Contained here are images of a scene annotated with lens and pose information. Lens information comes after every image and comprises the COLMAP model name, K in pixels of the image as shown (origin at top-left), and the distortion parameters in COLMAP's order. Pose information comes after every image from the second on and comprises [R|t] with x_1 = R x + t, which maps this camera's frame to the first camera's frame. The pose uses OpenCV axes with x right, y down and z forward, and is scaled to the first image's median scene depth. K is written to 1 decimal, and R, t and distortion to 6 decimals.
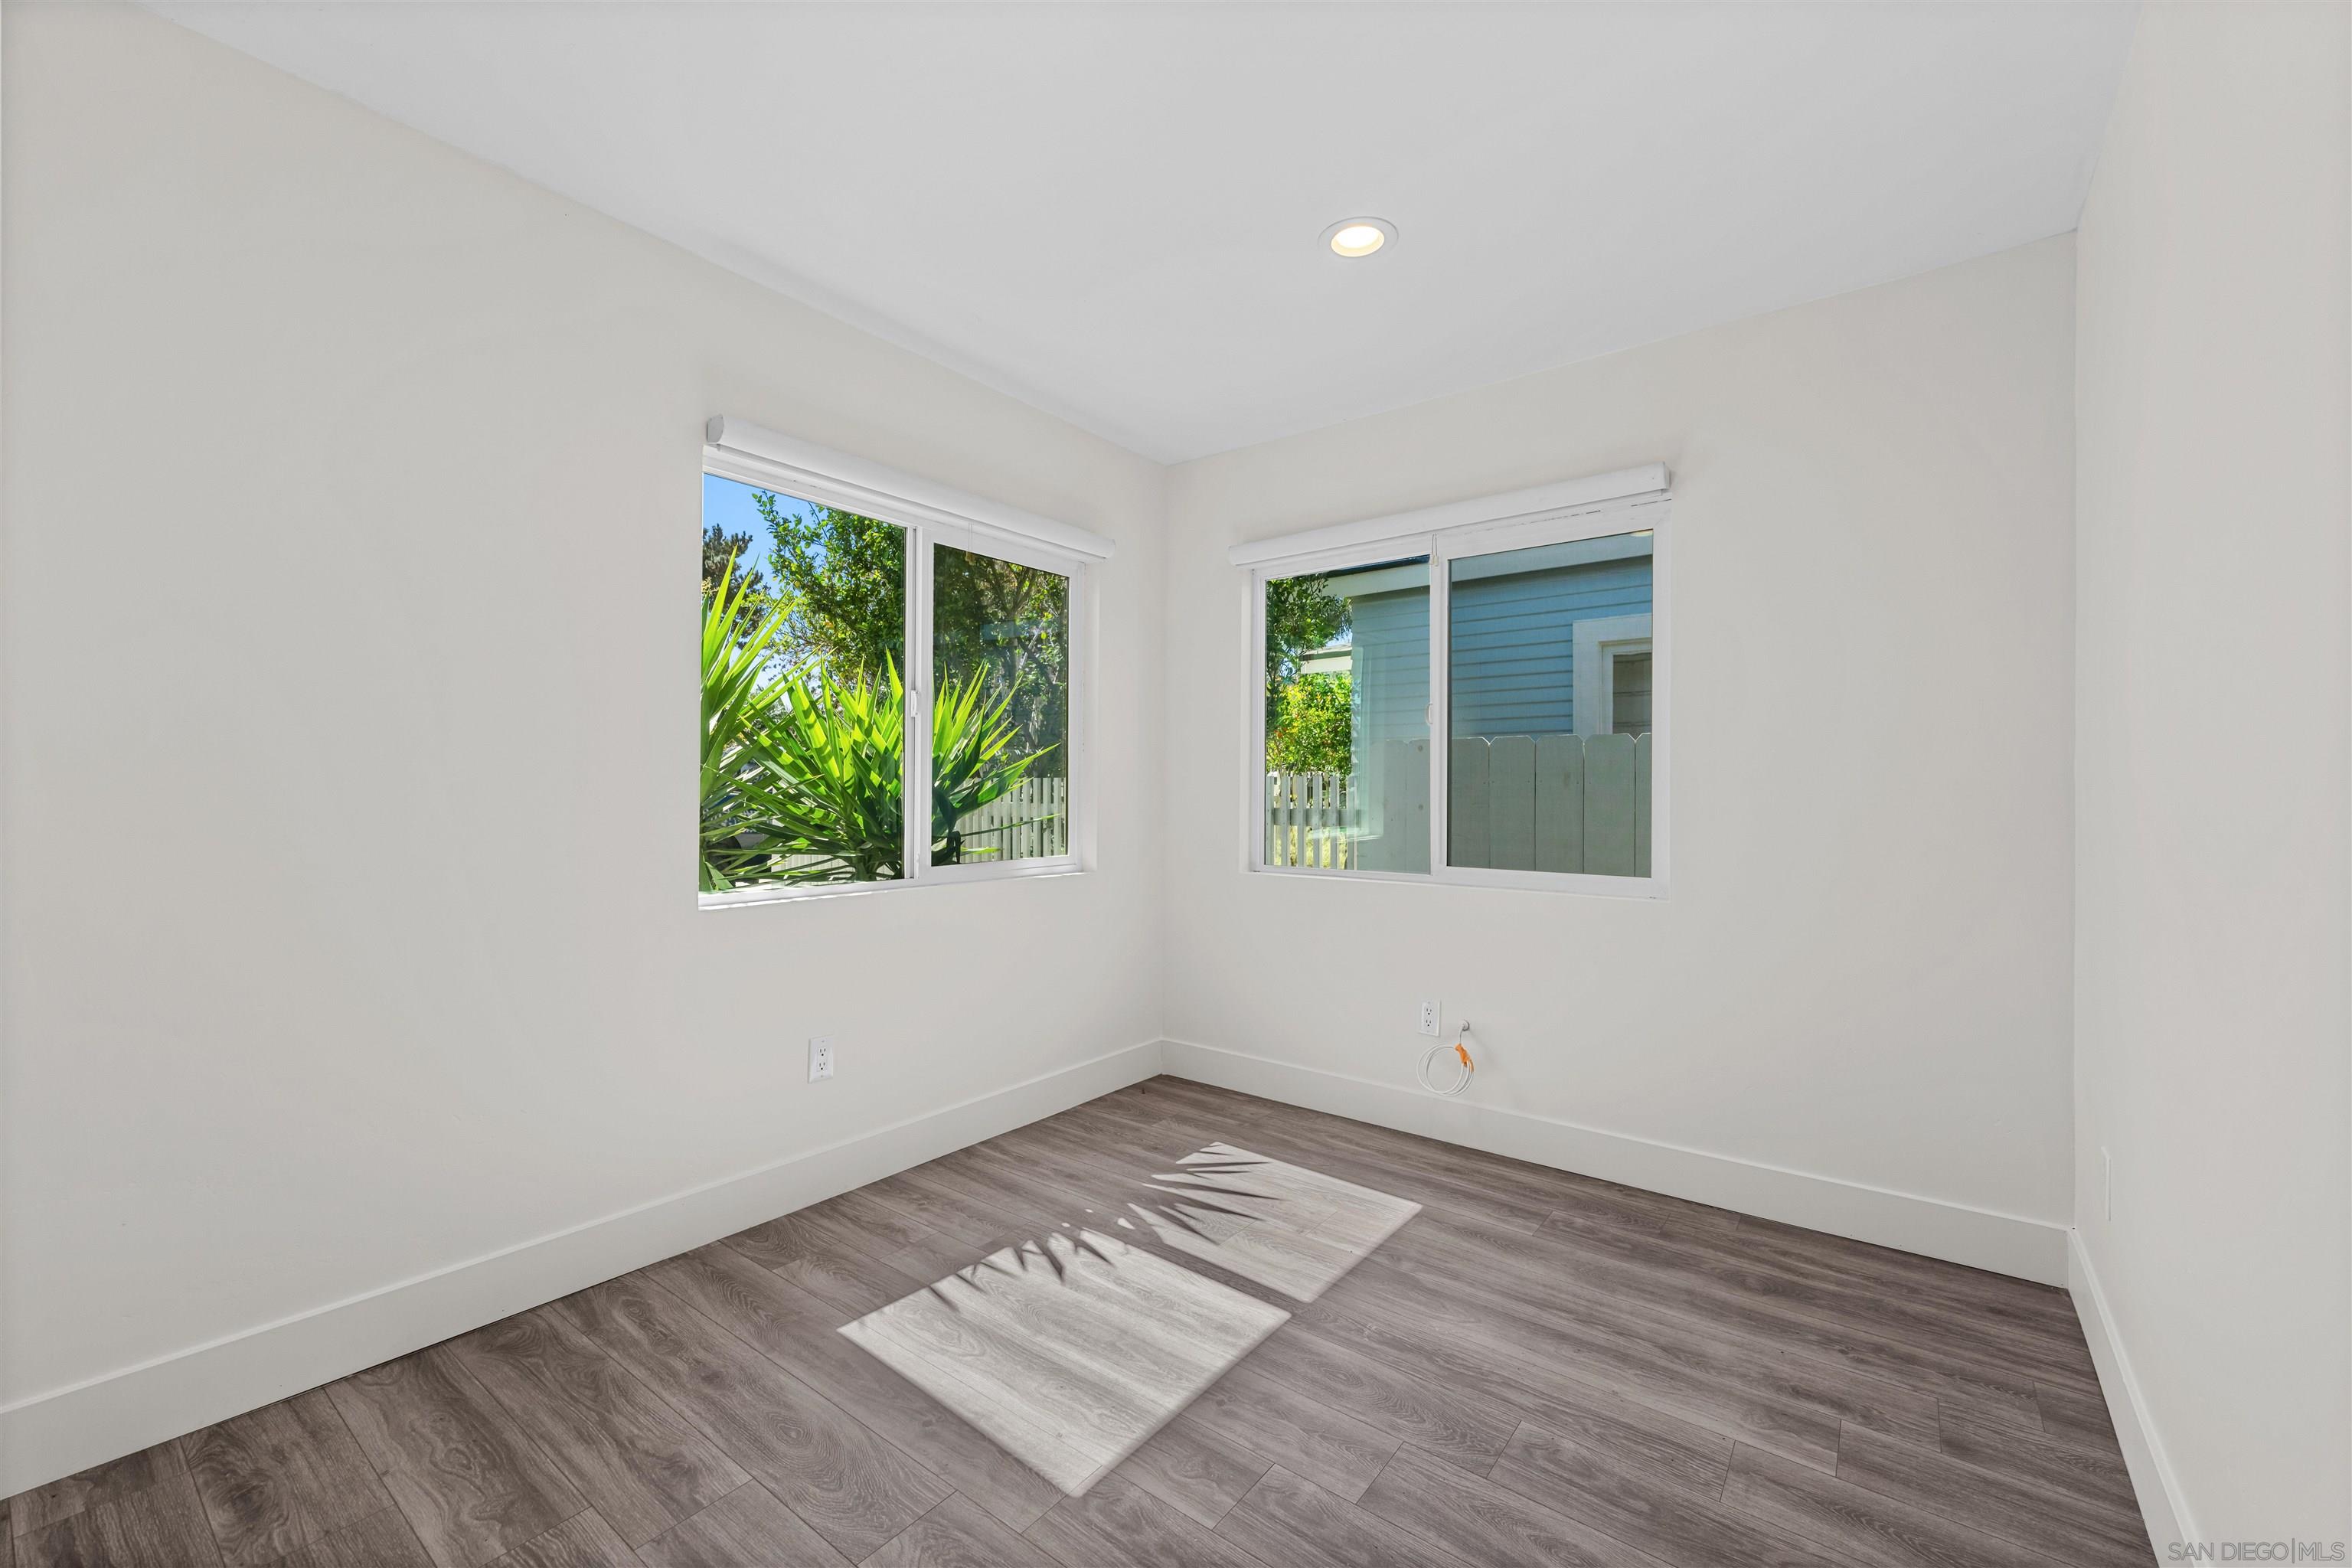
lens RADIAL K [[950.3, 0, 1174.8], [0, 950.3, 768.5], [0, 0, 1]] dist [-0.001504, 0.000363]
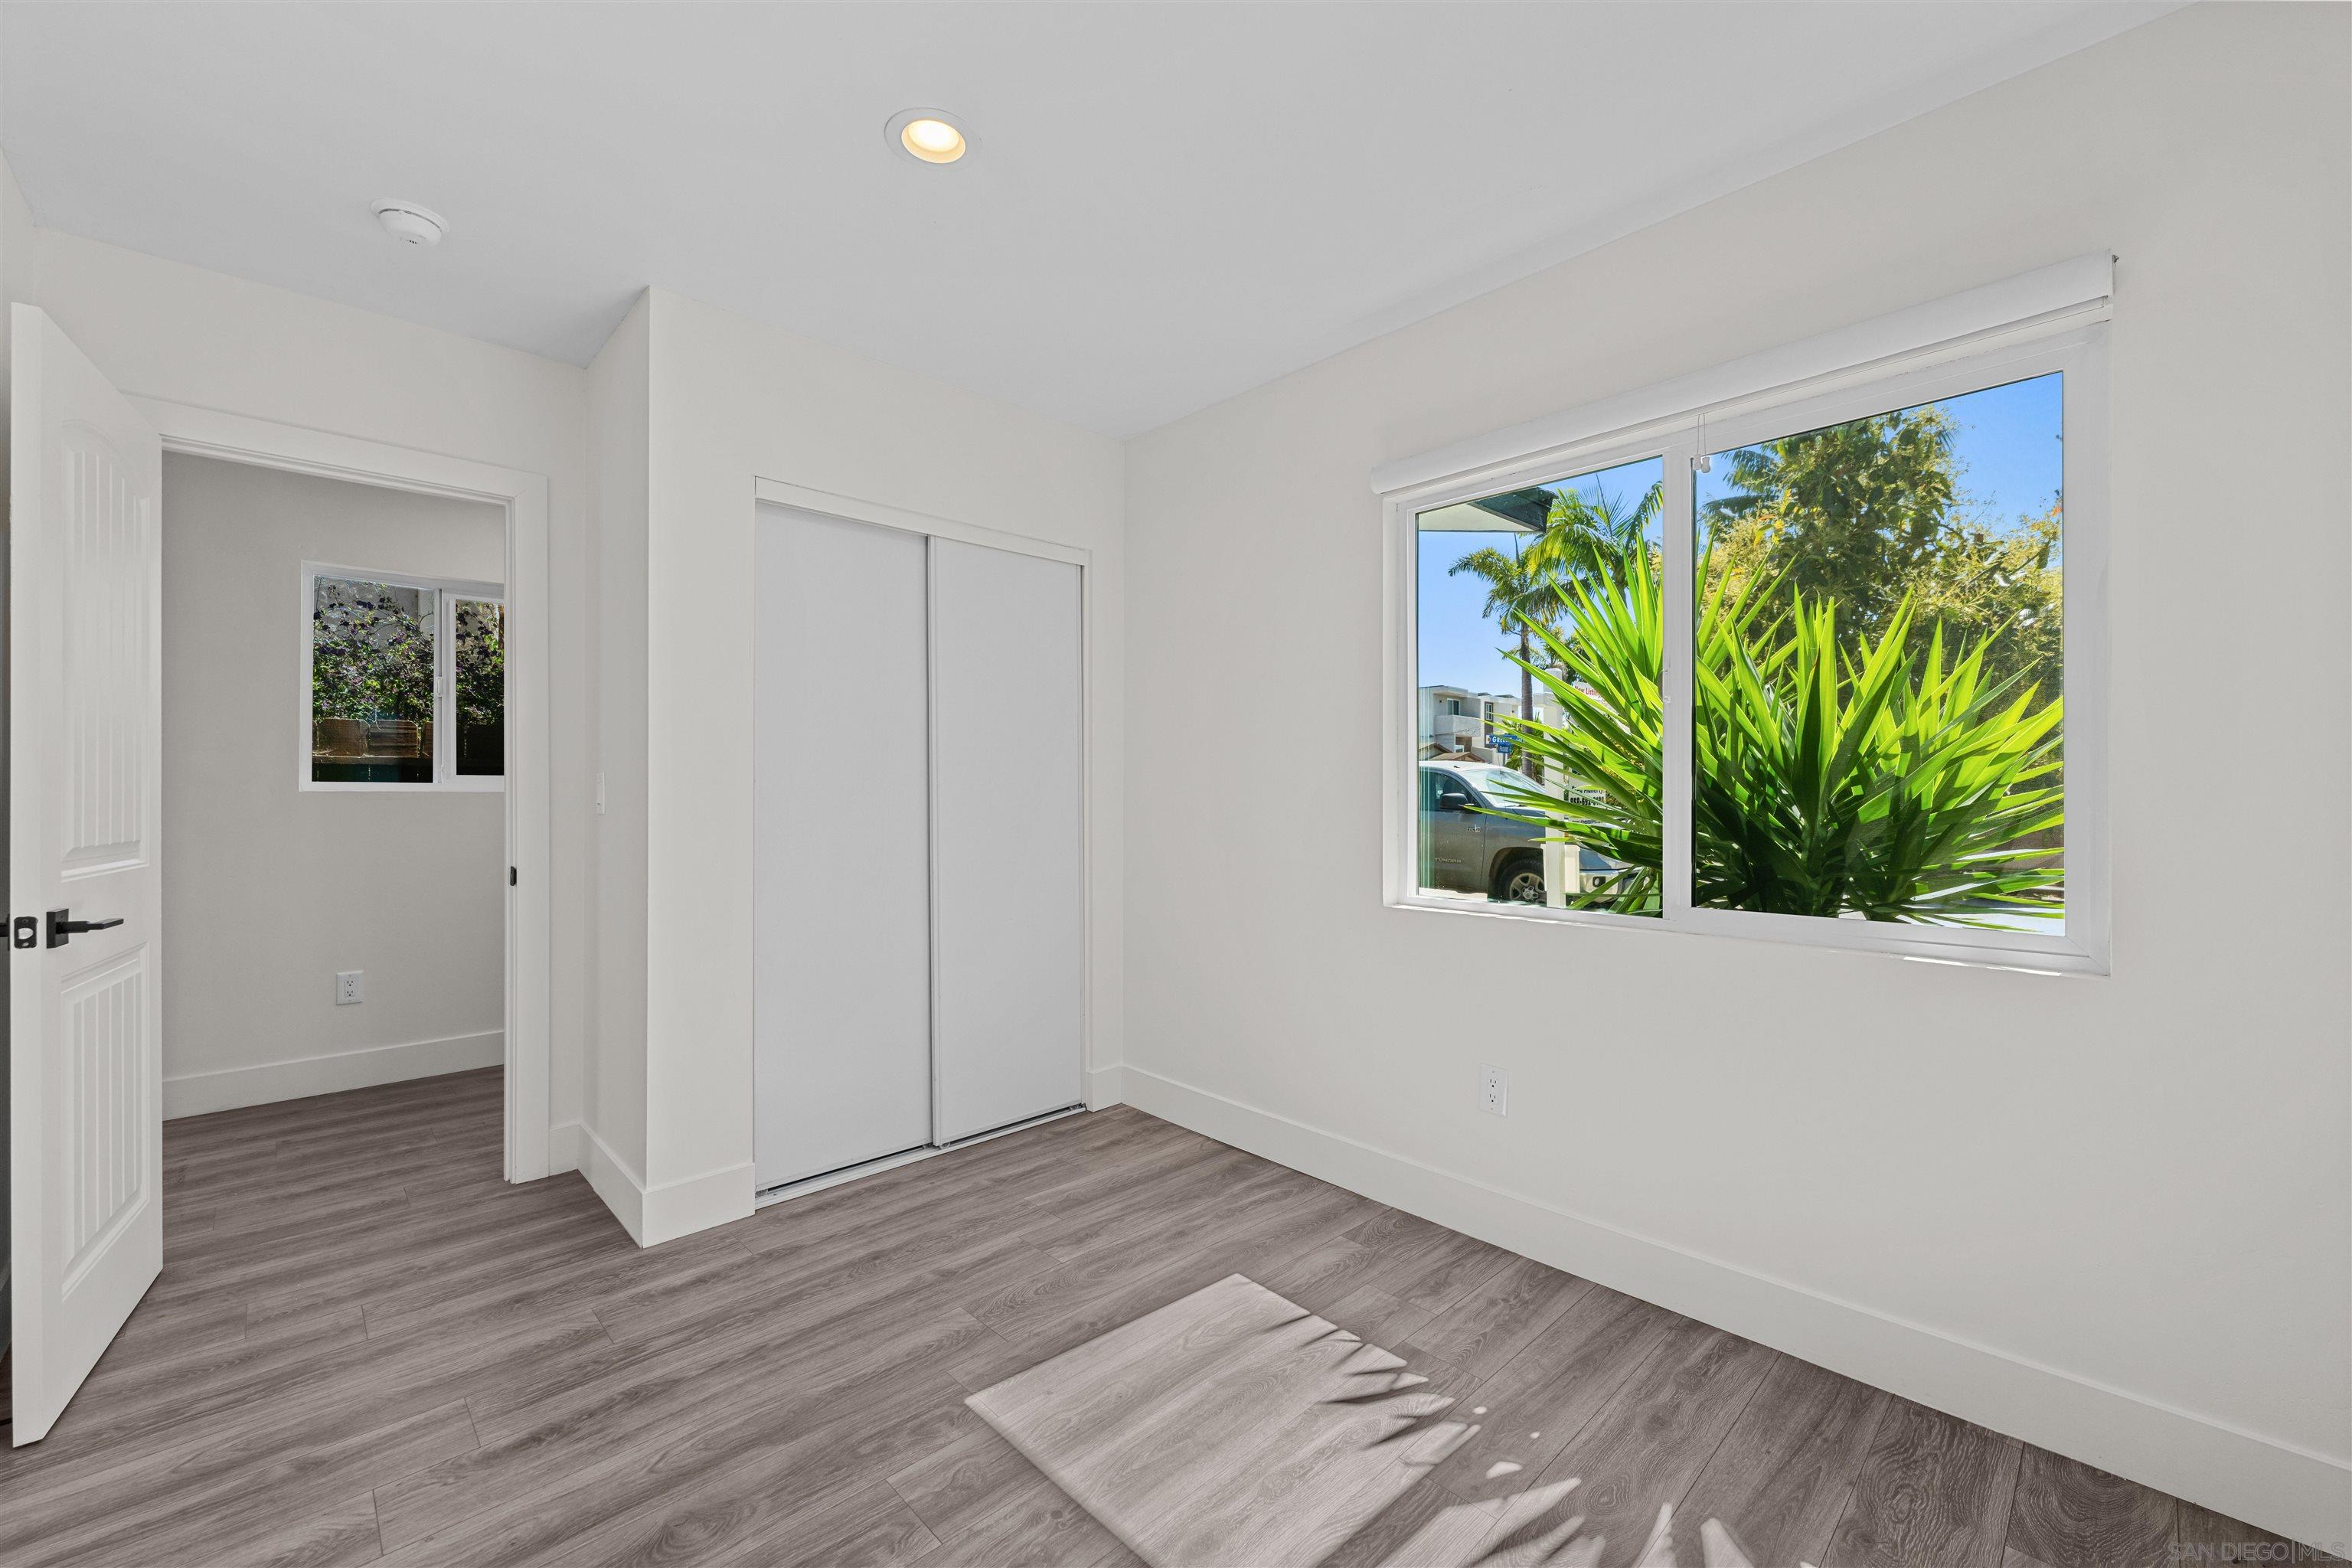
lens RADIAL K [[950.3, 0, 1174.8], [0, 950.3, 768.5], [0, 0, 1]] dist [-0.001504, 0.000363]
pose [[-0.149676, -0.033856, -0.988155, 0.854531], [0.012323, 0.999272, -0.036103, 0.030005], [0.988658, -0.017581, -0.149149, 1.184758]]
